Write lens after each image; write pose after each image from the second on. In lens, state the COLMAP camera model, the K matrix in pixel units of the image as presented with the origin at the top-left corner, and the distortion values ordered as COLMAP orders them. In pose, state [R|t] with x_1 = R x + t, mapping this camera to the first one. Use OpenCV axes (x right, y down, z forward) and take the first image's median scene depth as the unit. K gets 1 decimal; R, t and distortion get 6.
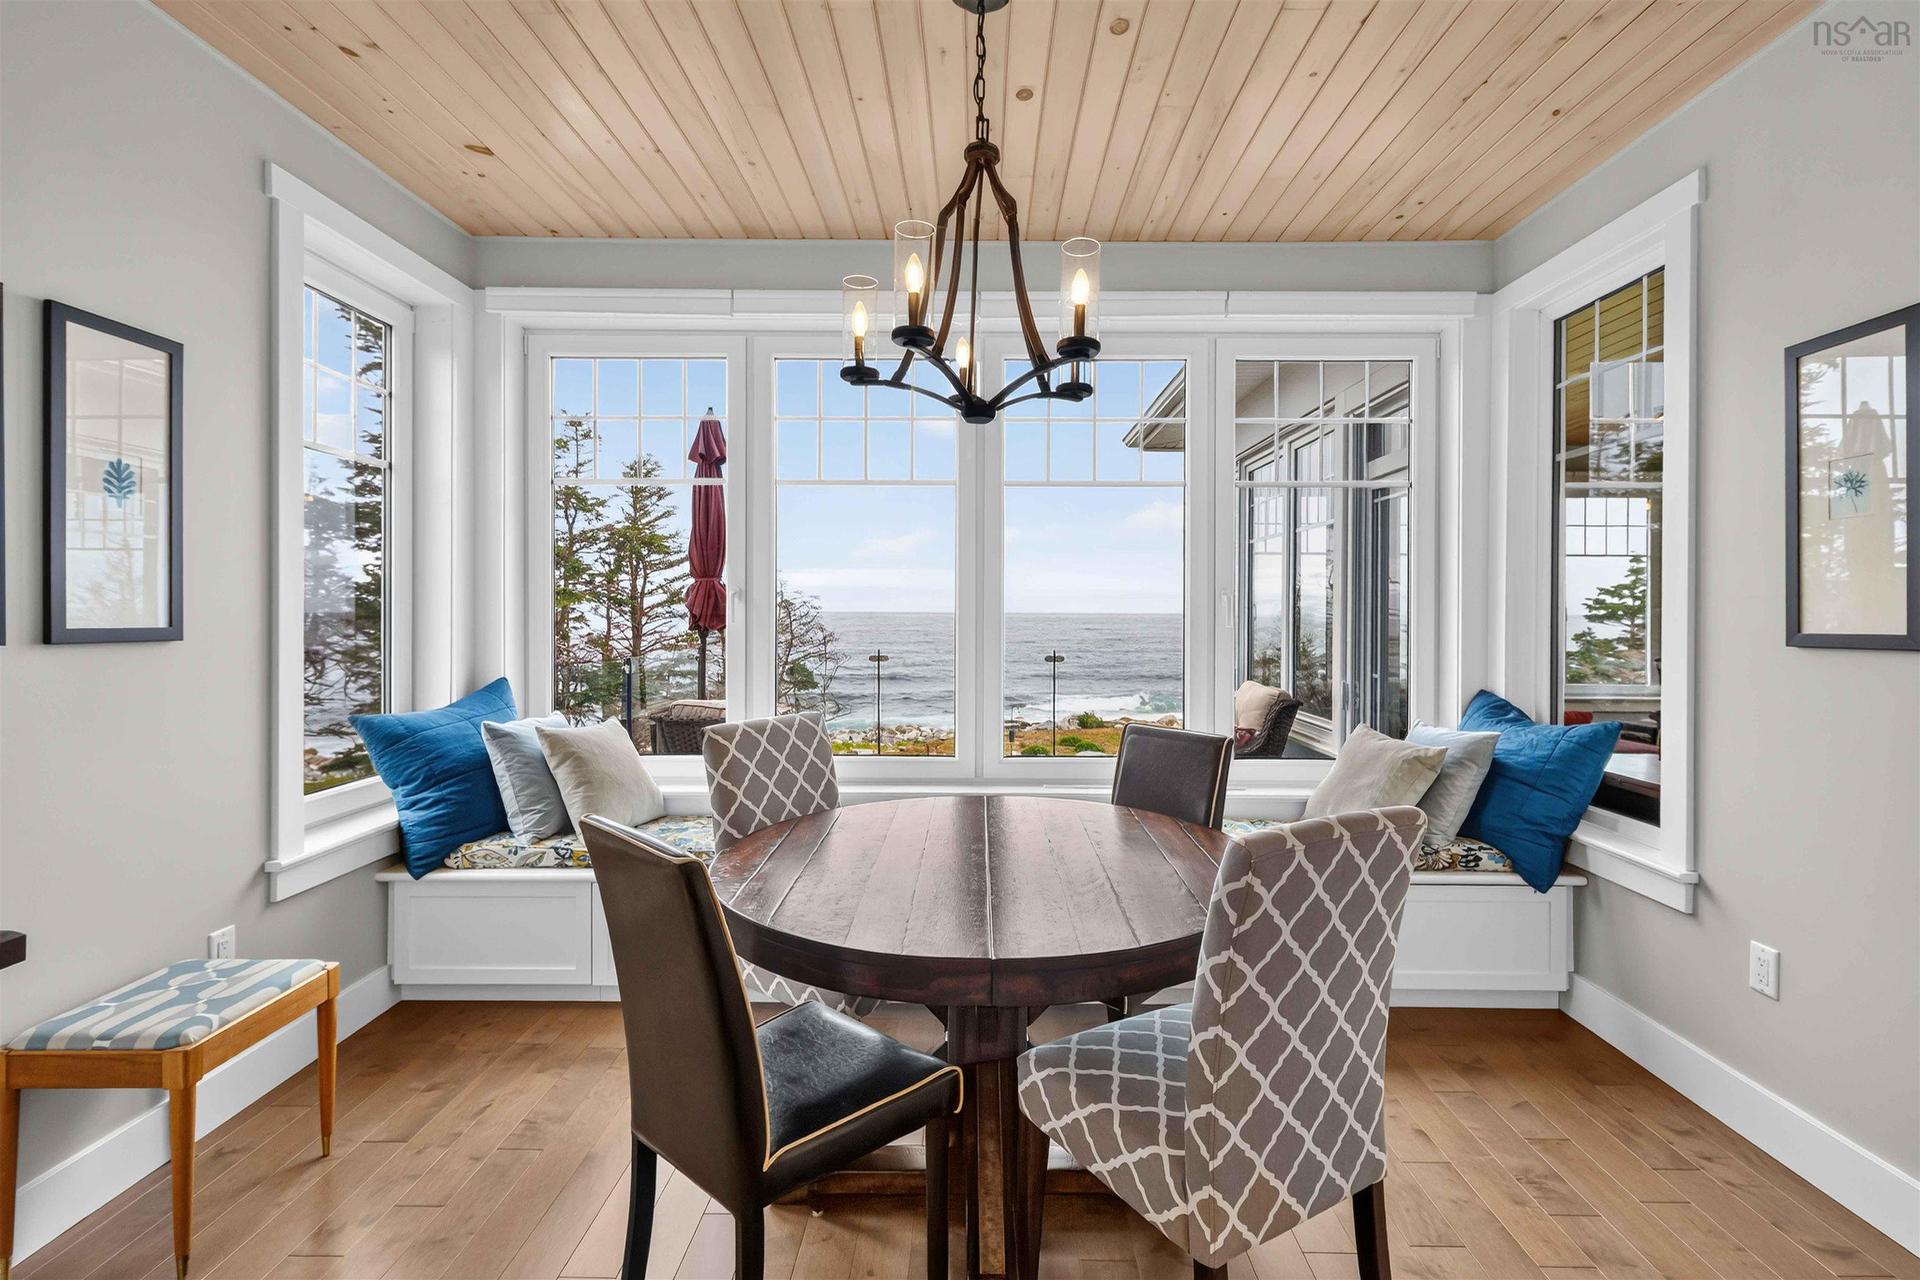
lens RADIAL K [[906.0, 0, 965.5], [0, 906.0, 606.9], [0, 0, 1]] dist [0.000640, 0.000032]
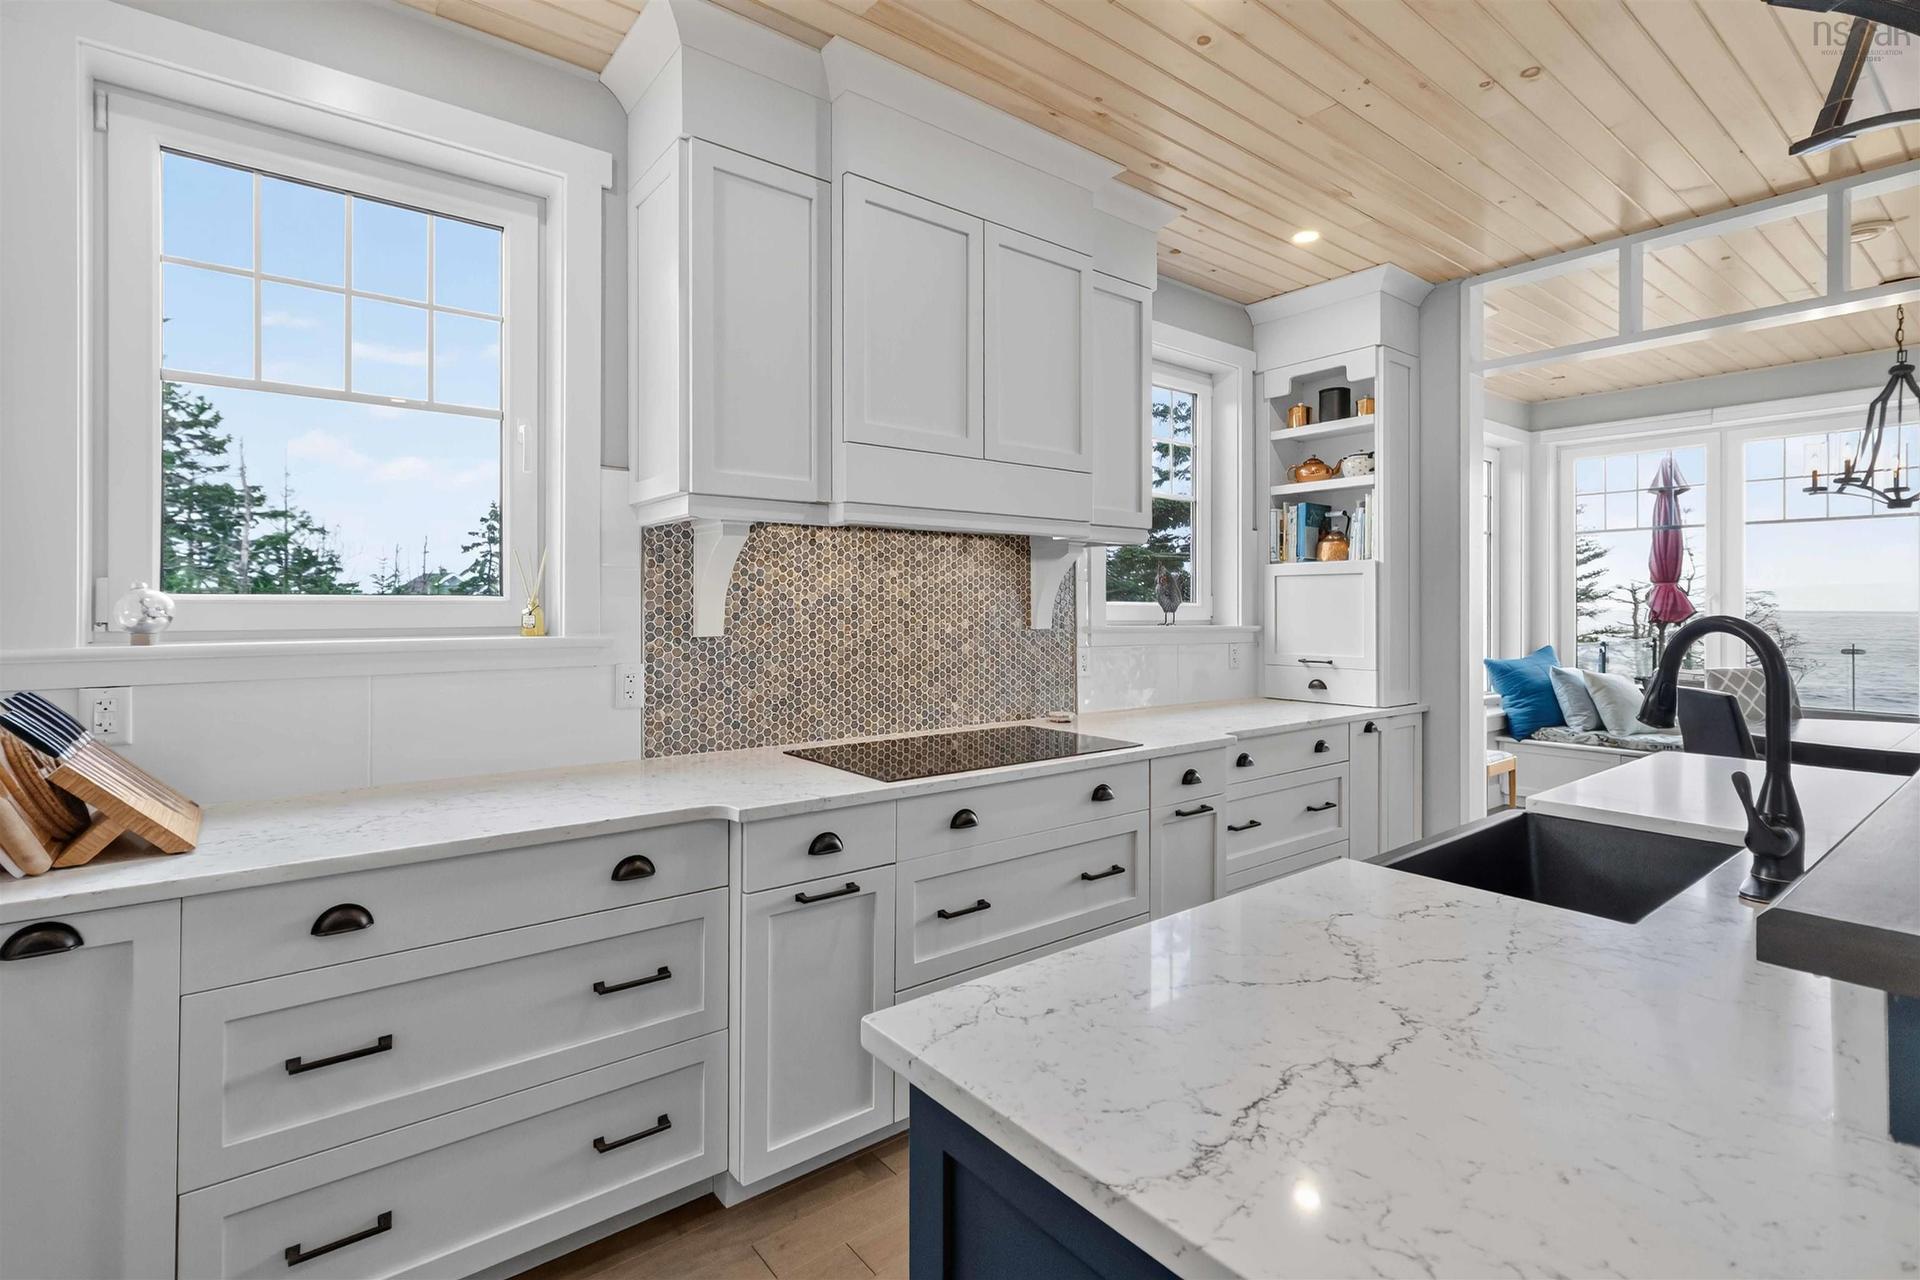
lens RADIAL K [[906.0, 0, 965.5], [0, 906.0, 606.9], [0, 0, 1]] dist [0.000640, 0.000032]
pose [[0.632884, -0.001906, -0.774244, 0.162476], [0.003126, 0.999995, 0.000094, -0.000982], [0.774240, -0.002480, 0.632887, -1.145439]]
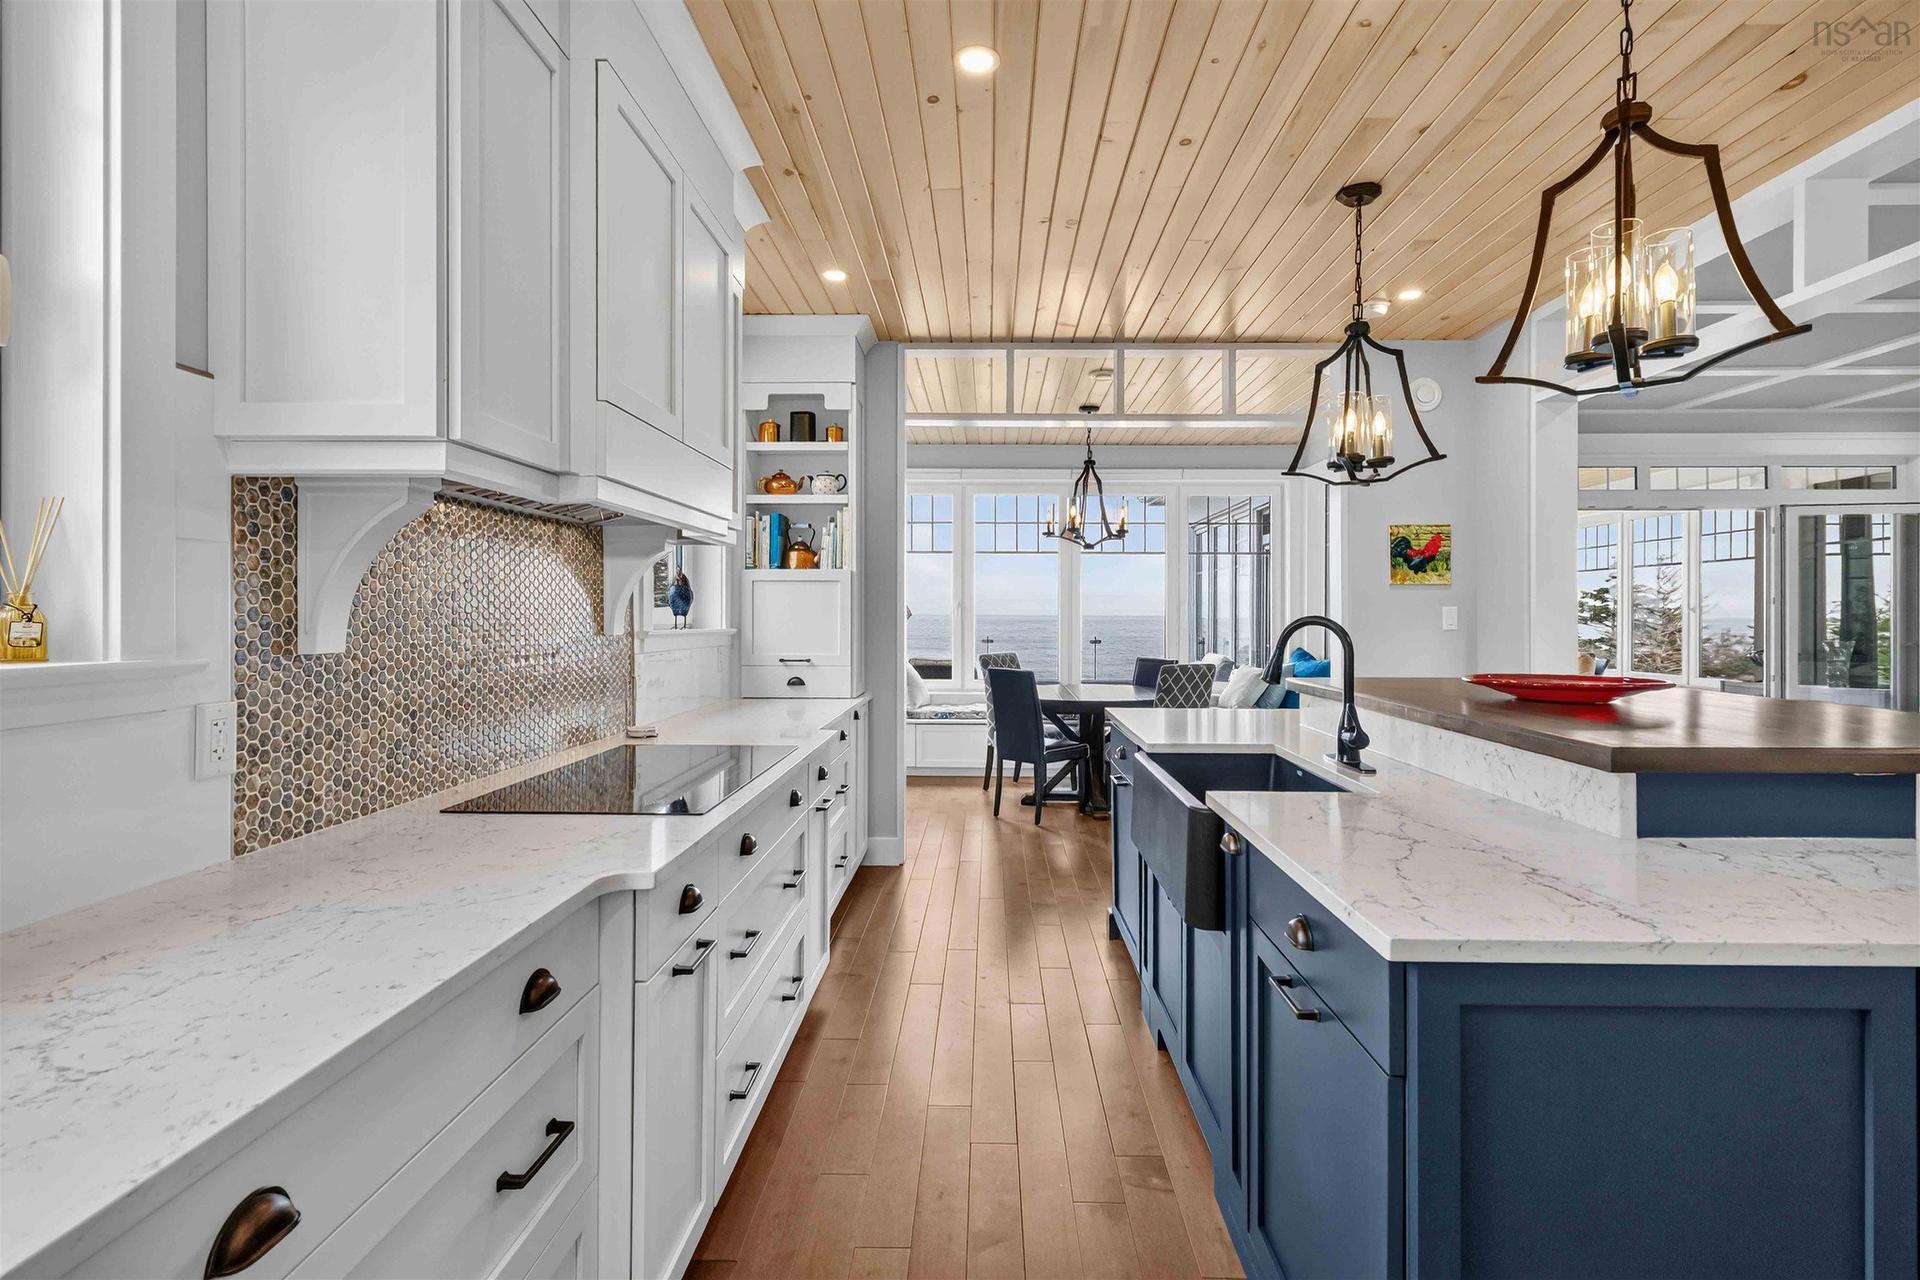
lens RADIAL K [[899.8, 0, 982.2], [0, 899.8, 616.6], [0, 0, 1]] dist [-0.001226, -0.000188]
pose [[0.999991, -0.000564, 0.004296, -0.234024], [0.000530, 0.999969, 0.007875, -0.000546], [-0.004300, -0.007873, 0.999960, -1.338130]]
